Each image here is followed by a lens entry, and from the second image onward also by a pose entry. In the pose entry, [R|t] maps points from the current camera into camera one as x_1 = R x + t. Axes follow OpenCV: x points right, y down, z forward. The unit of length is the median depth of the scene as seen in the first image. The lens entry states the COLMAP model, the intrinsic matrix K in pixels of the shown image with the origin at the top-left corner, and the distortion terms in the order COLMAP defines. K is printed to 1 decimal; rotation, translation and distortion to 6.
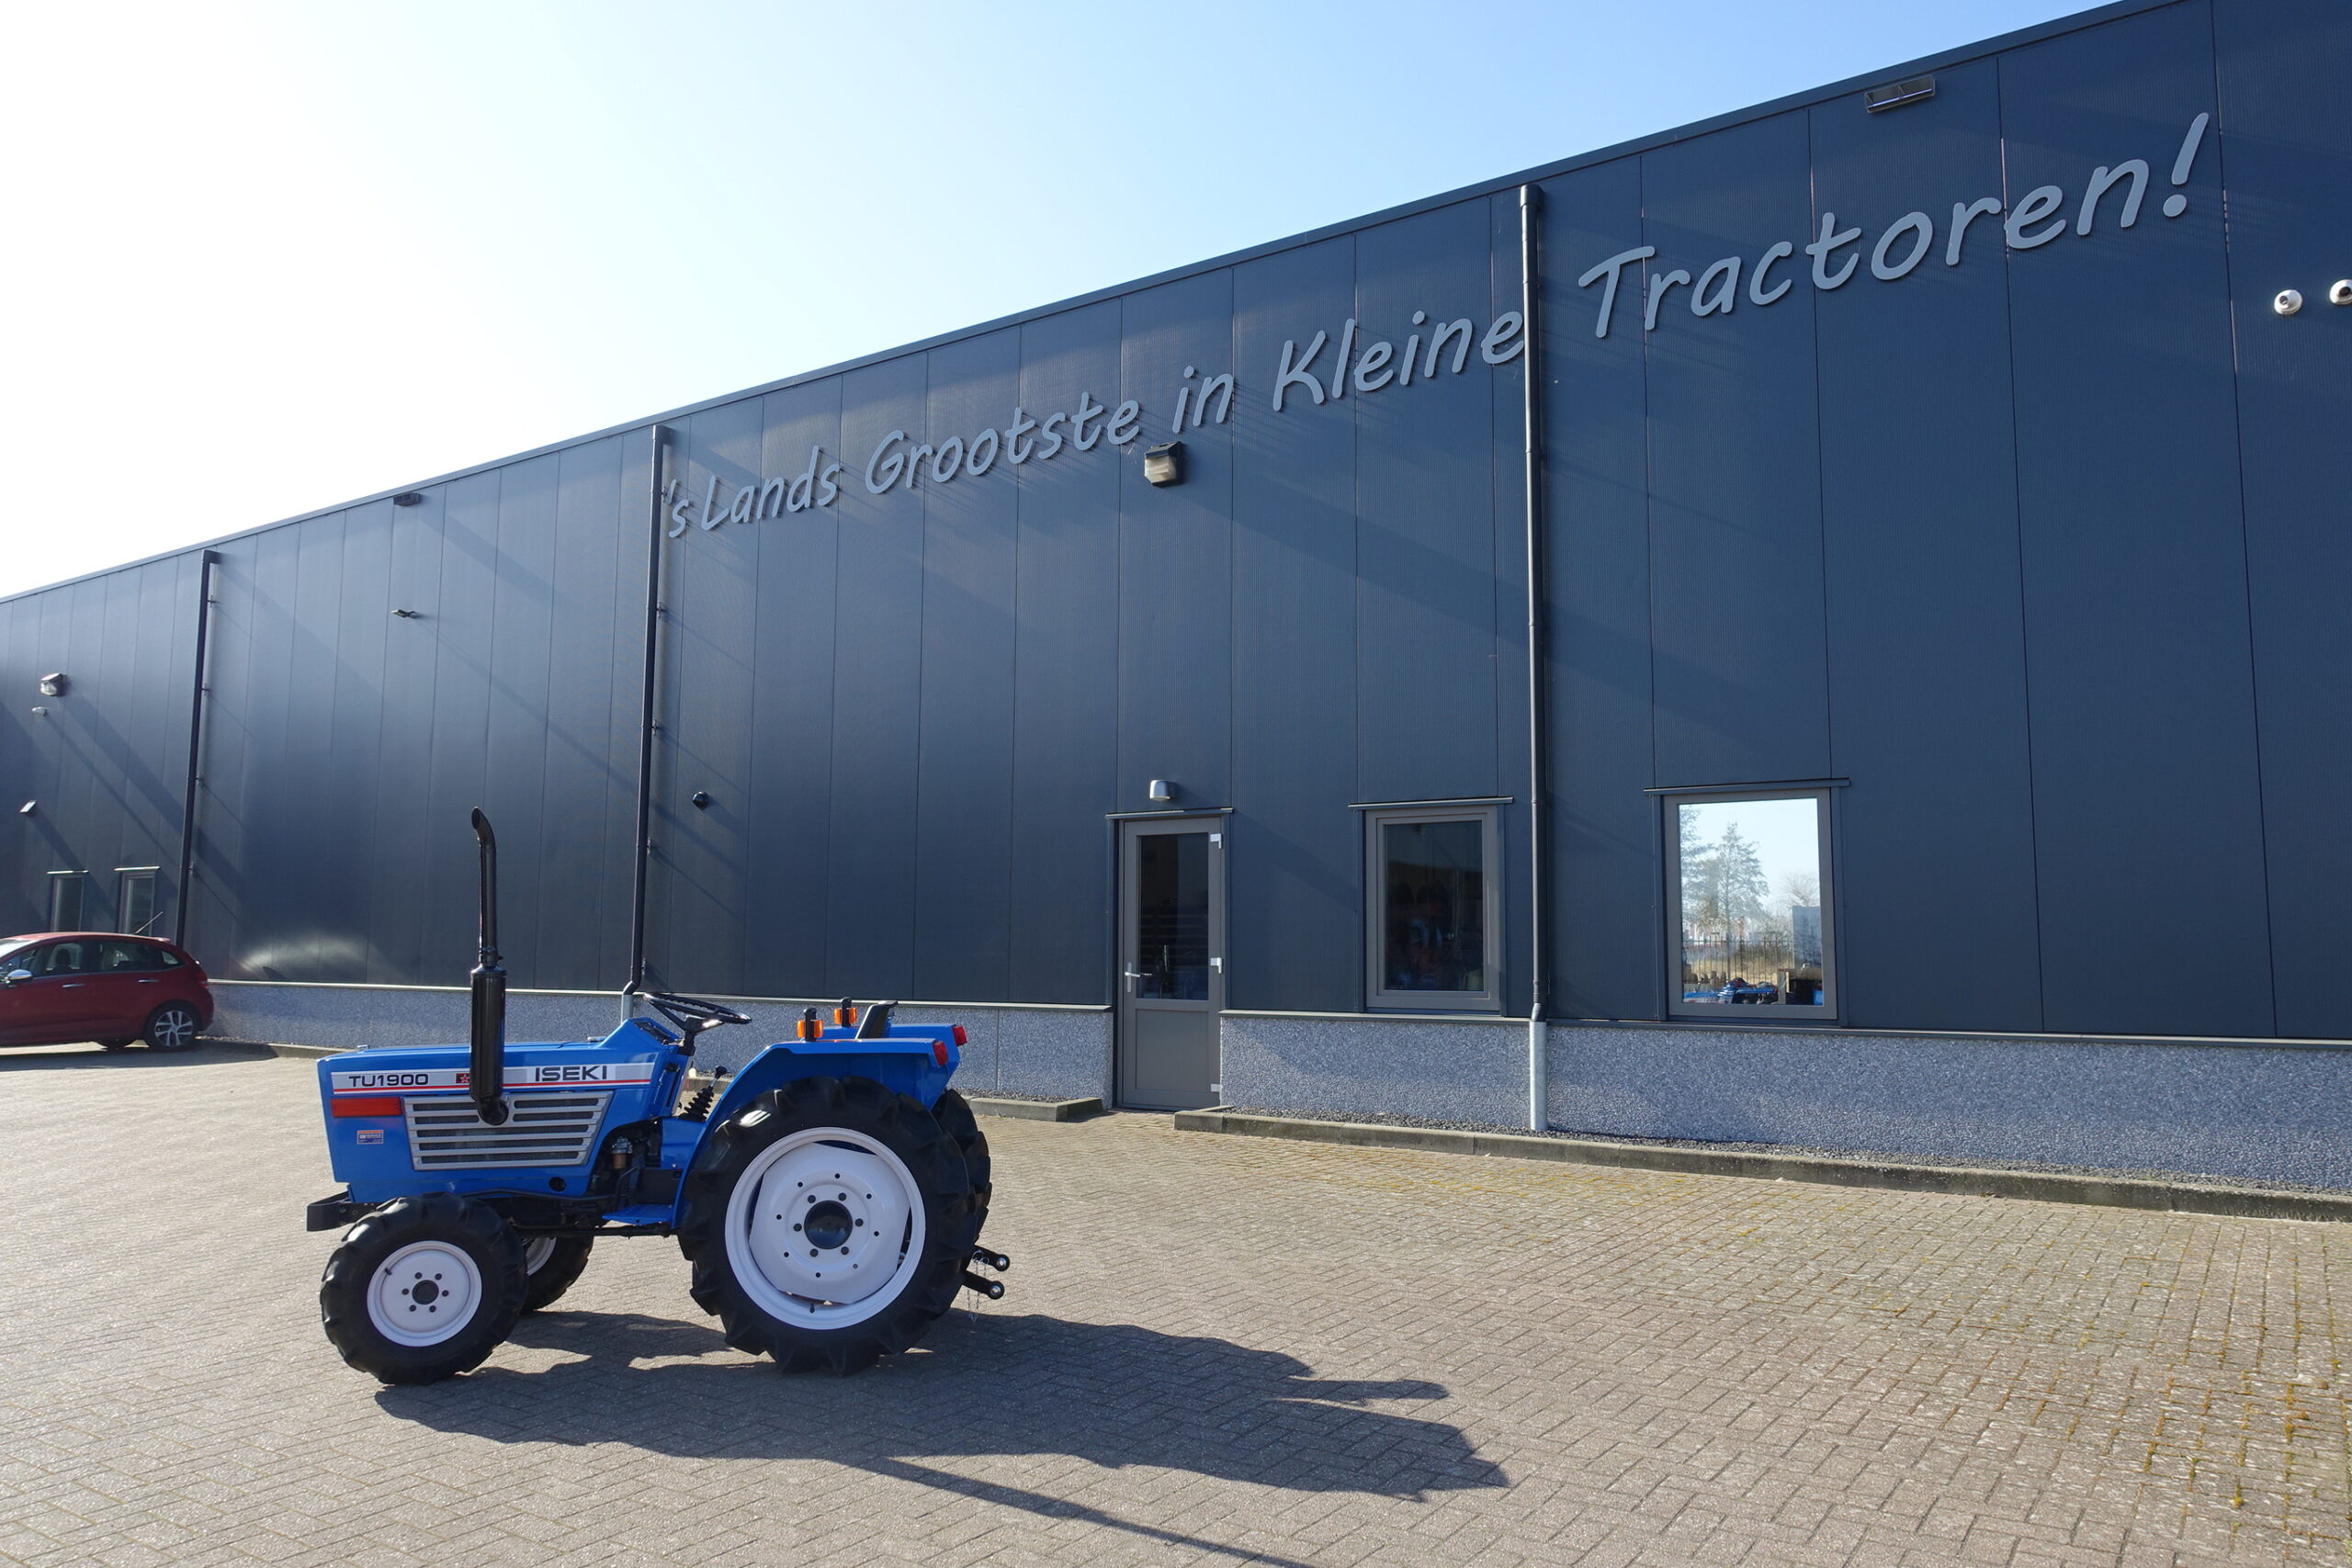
lens RADIAL K [[1613.2, 0, 1174.7], [0, 1613.2, 781.0], [0, 0, 1]] dist [0.005305, -0.007269]
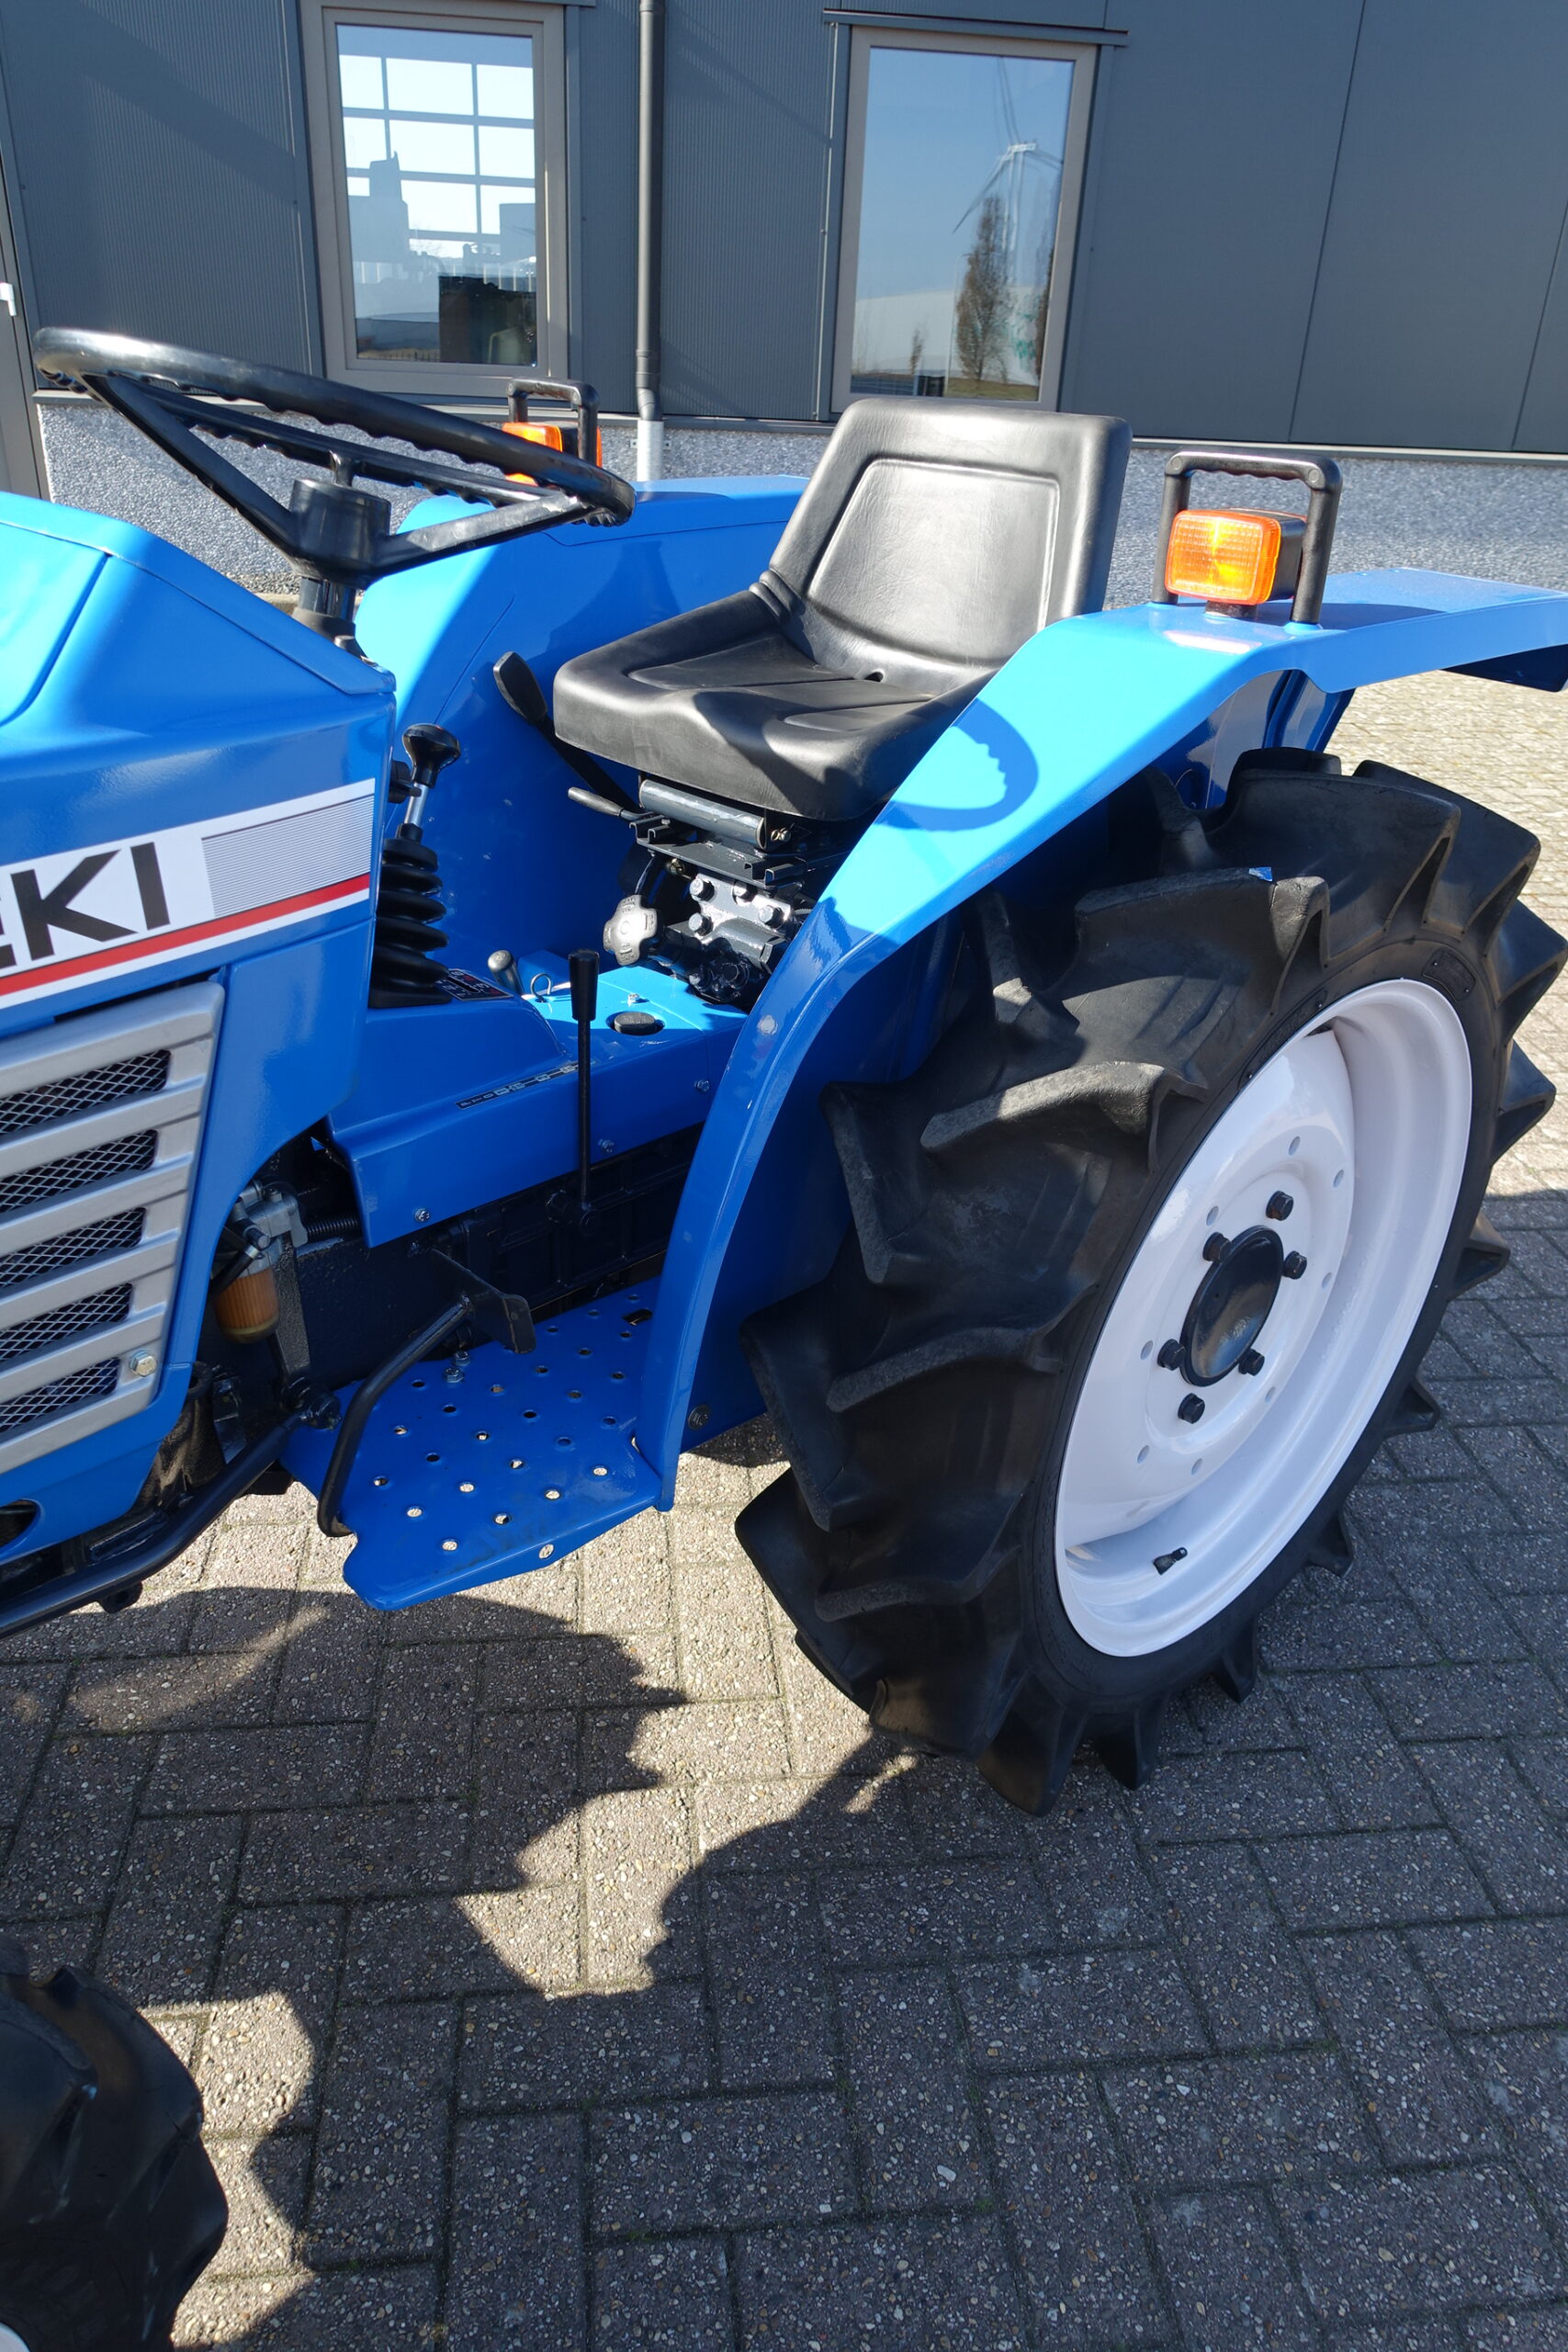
lens RADIAL K [[1613.2, 0, 782.6], [0, 1613.2, 1174.4], [0, 0, 1]] dist [0.005305, -0.007269]
pose [[0.756612, -0.272934, 0.594176, -0.207239], [-0.108430, 0.843761, 0.525653, 0.057529], [-0.644811, -0.462142, 0.608805, 0.430236]]
